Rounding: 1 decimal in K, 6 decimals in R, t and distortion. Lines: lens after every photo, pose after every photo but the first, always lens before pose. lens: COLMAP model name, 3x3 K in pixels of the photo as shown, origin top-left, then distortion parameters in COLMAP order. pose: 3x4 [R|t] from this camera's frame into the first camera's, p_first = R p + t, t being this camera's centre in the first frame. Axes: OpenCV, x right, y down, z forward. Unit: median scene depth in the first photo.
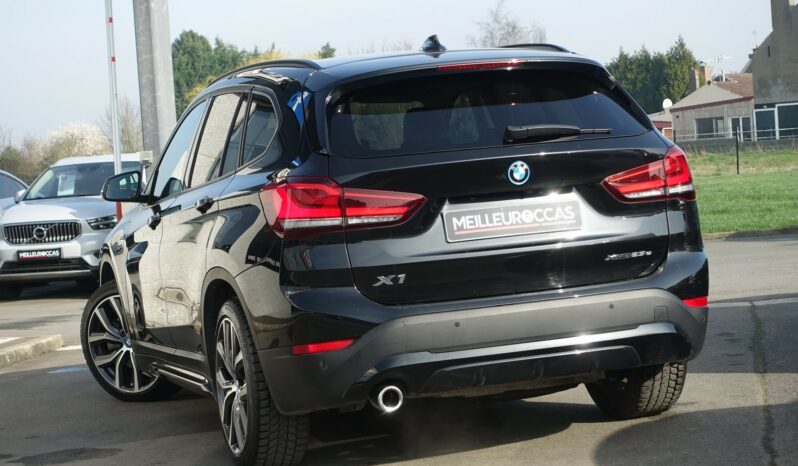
lens RADIAL K [[1913.5, 0, 398.8], [0, 1913.5, 235.3], [0, 0, 1]] dist [-0.100106, 0.000000]
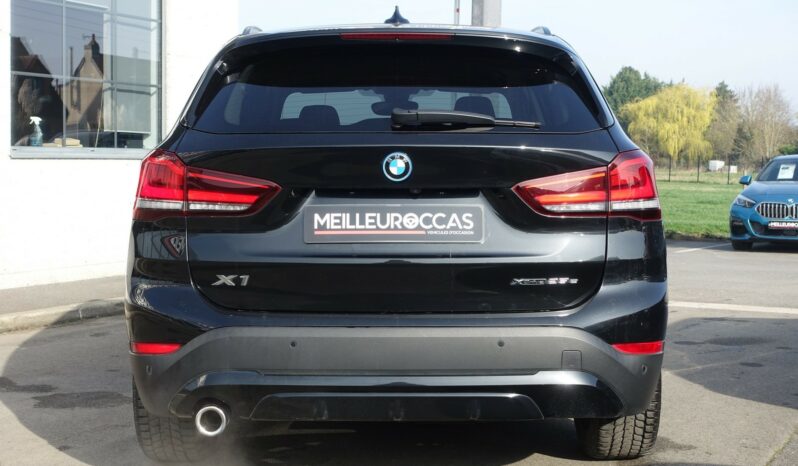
lens RADIAL K [[1160.3, 0, 401.9], [0, 1160.3, 226.4], [0, 0, 1]] dist [-0.086574, 0.000000]
pose [[0.938540, 0.101005, -0.330062, 0.225273], [-0.092000, 0.994837, 0.042834, -0.028141], [0.332685, -0.009835, 0.942987, 0.527992]]
